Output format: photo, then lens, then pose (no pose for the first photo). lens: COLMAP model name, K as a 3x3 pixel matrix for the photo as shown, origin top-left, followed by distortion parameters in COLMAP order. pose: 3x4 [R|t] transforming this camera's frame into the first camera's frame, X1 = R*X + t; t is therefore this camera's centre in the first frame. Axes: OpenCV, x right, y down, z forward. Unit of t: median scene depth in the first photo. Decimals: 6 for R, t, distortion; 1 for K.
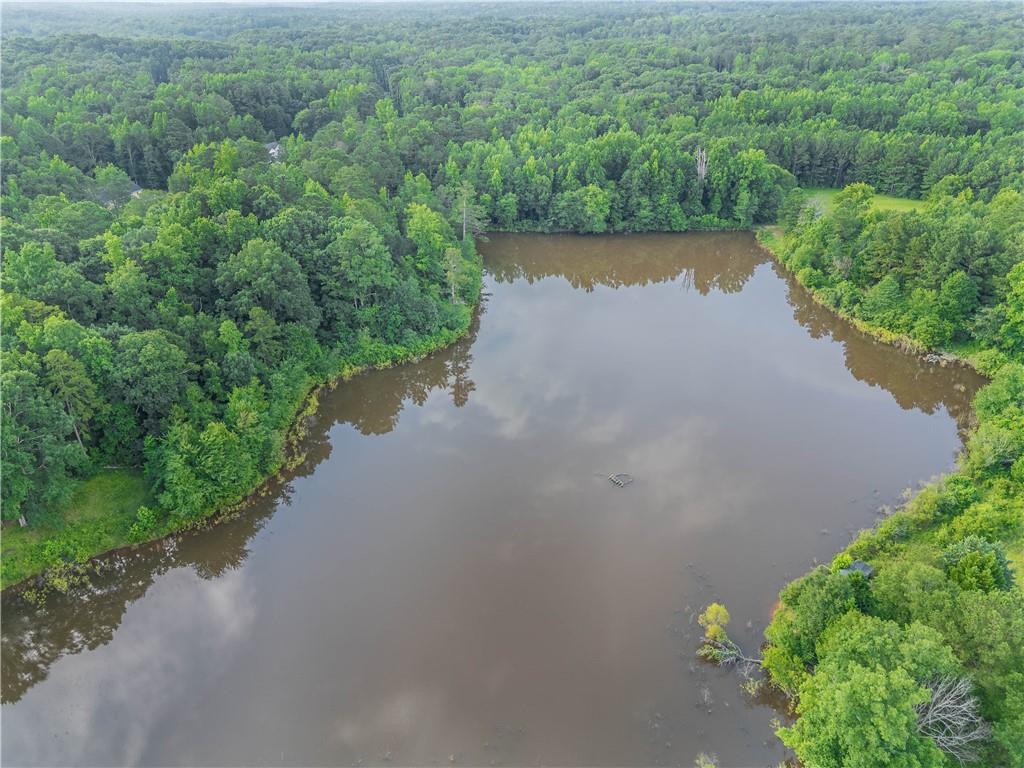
lens RADIAL K [[715.6, 0, 518.9], [0, 715.6, 380.6], [0, 0, 1]] dist [0.034508, -0.025238]
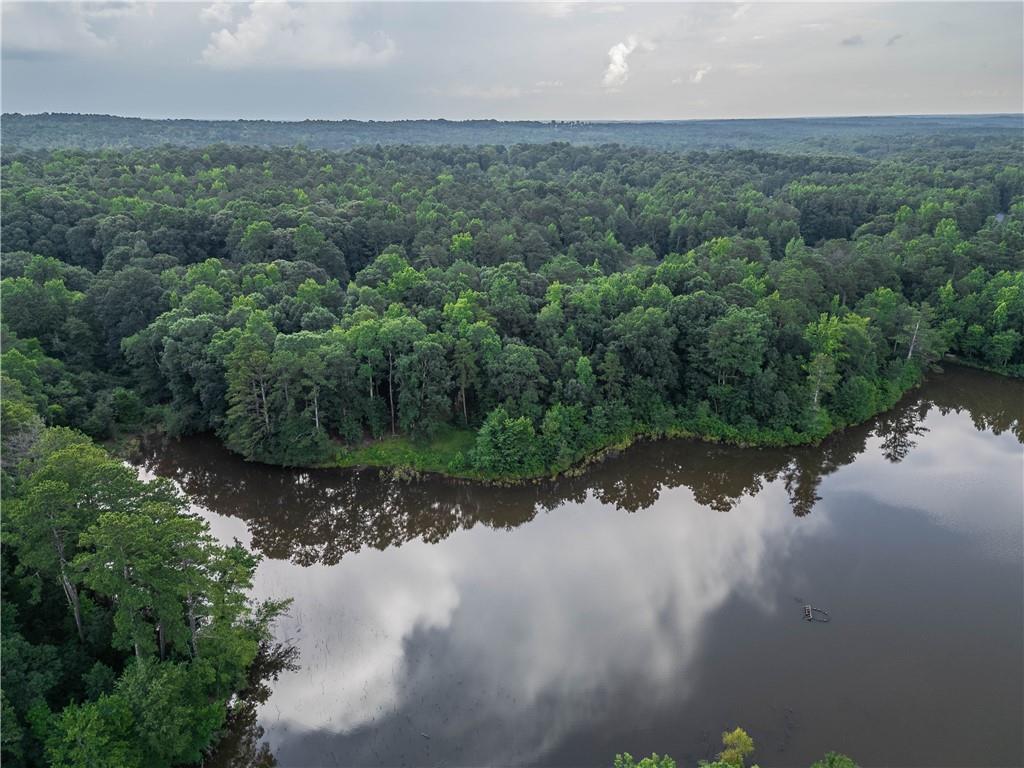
lens RADIAL K [[715.6, 0, 503.9], [0, 715.6, 358.6], [0, 0, 1]] dist [0.034508, -0.025238]
pose [[0.645840, 0.234462, -0.726580, 0.230238], [-0.351938, 0.935961, -0.010802, -0.007738], [0.677518, 0.262687, 0.686997, 0.007236]]
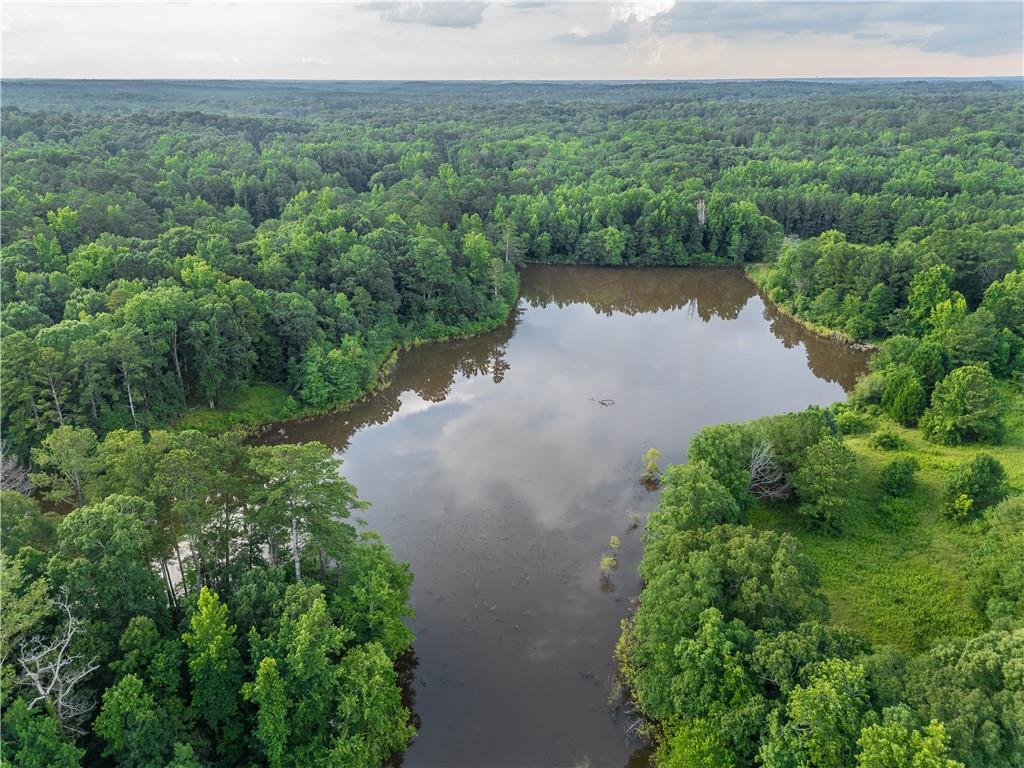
lens RADIAL K [[715.6, 0, 520.3], [0, 715.6, 383.4], [0, 0, 1]] dist [0.034508, -0.025238]
pose [[0.997868, 0.030452, -0.057727, 0.024119], [-0.035753, 0.995010, -0.093146, 0.115079], [0.054603, 0.095012, 0.993978, -0.211509]]
